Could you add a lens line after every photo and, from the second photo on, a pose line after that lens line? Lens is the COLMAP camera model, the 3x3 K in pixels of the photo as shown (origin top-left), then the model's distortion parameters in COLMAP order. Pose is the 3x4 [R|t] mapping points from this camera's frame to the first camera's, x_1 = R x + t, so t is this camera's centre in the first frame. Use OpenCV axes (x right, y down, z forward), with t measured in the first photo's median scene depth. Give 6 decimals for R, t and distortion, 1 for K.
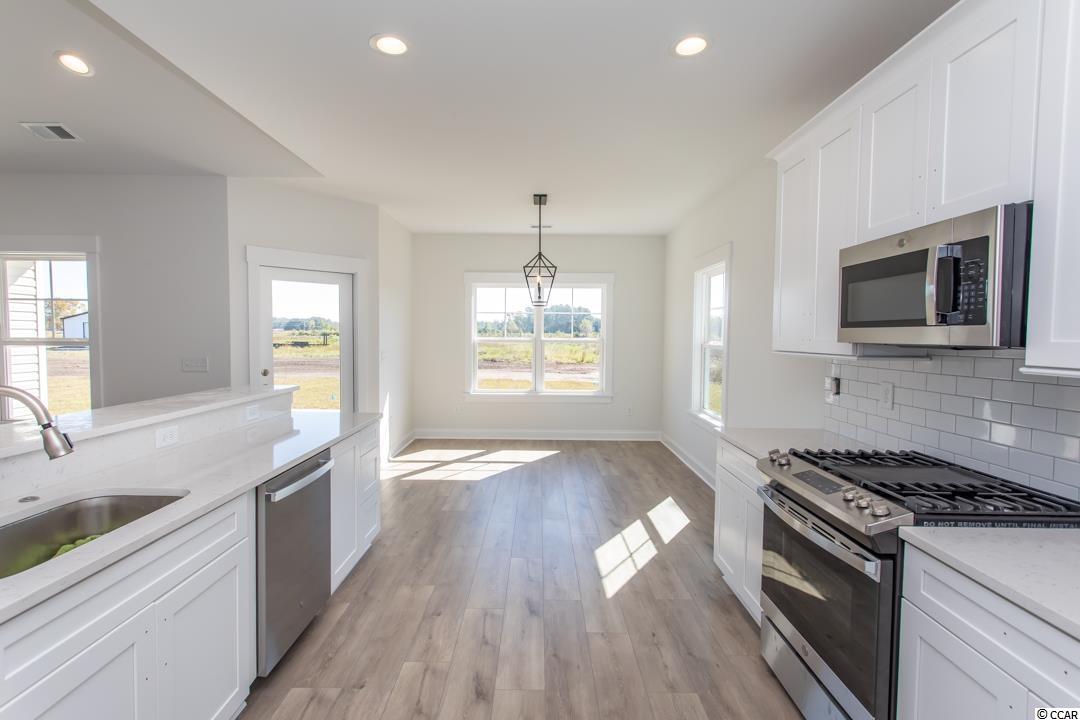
lens RADIAL K [[510.1, 0, 536.6], [0, 510.1, 356.2], [0, 0, 1]] dist [0.001526, 0.001913]
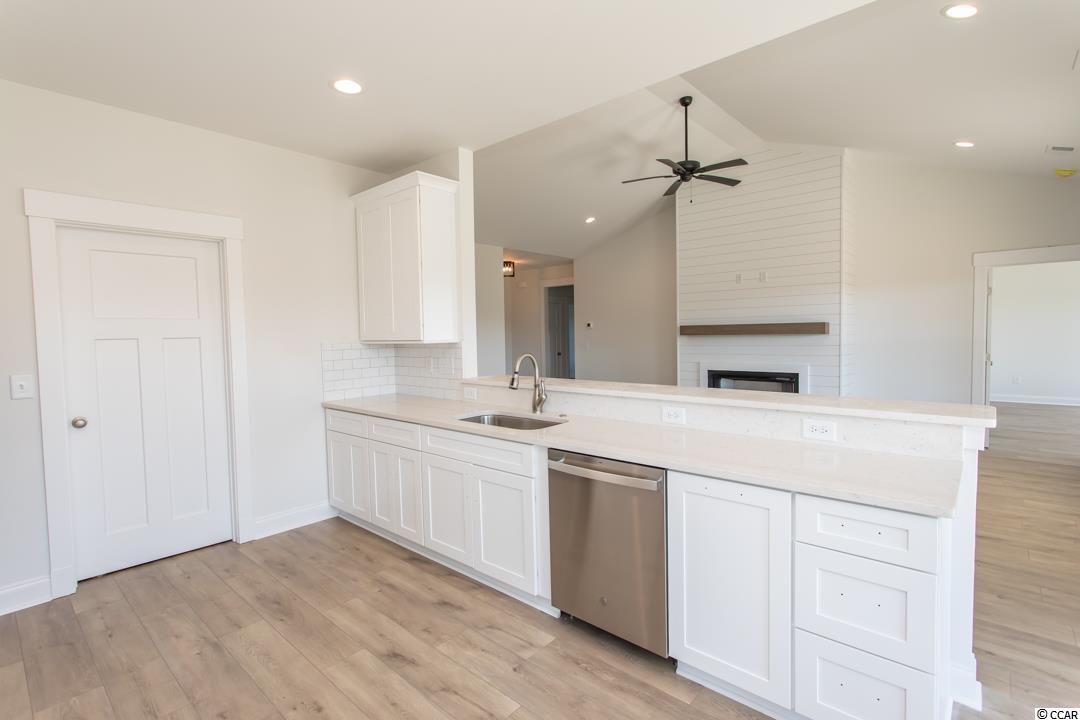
lens RADIAL K [[510.1, 0, 536.6], [0, 510.1, 356.2], [0, 0, 1]] dist [0.001526, 0.001913]
pose [[-0.664321, 0.037531, -0.746504, 0.168611], [-0.020379, 0.997458, 0.068283, -0.024464], [0.747169, 0.060575, -0.661868, 0.756044]]
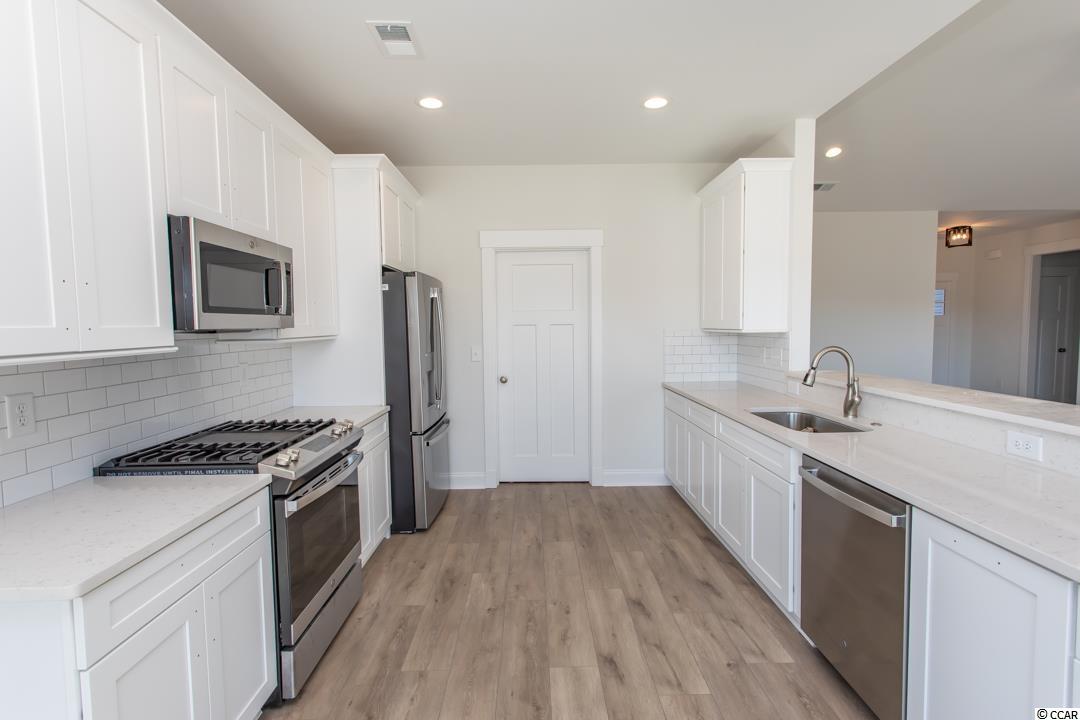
lens RADIAL K [[510.1, 0, 536.6], [0, 510.1, 356.2], [0, 0, 1]] dist [0.001526, 0.001913]
pose [[-0.999902, 0.003499, -0.013562, 0.024113], [0.002050, 0.994422, 0.105453, -0.033597], [0.013855, 0.105414, -0.994332, 0.877421]]
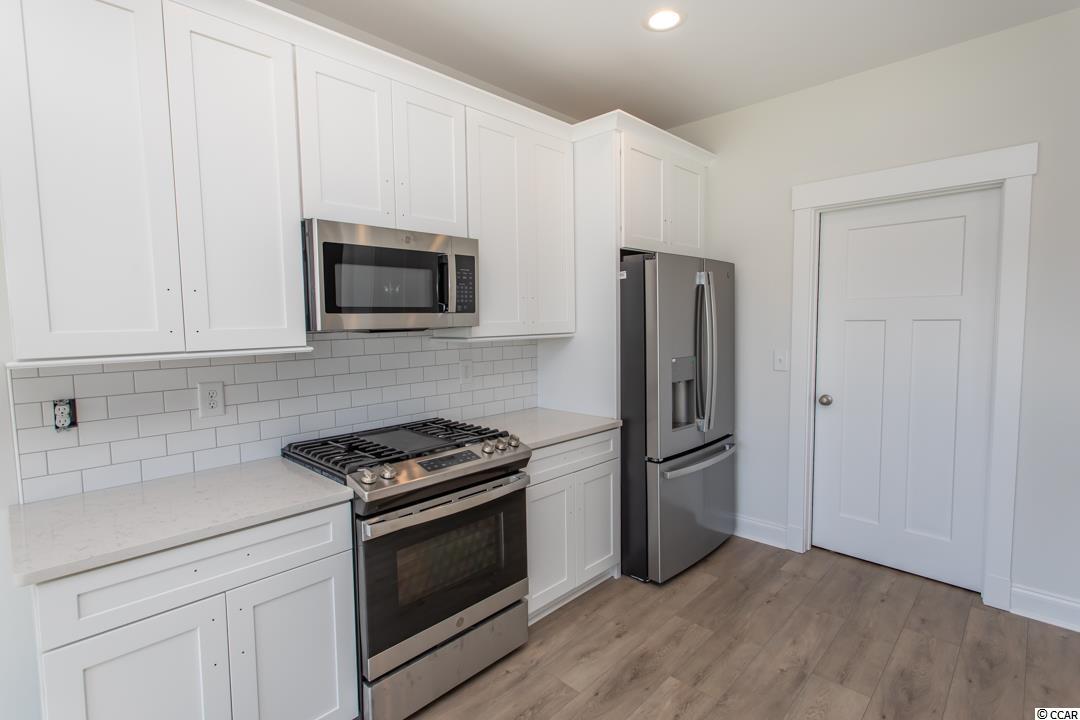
lens RADIAL K [[521.2, 0, 538.9], [0, 521.2, 356.7], [0, 0, 1]] dist [0.001529, 0.000569]
pose [[-0.720420, -0.051273, 0.691641, -0.123892], [0.036068, 0.993144, 0.111194, -0.031800], [-0.692600, 0.105053, -0.713631, 0.650652]]
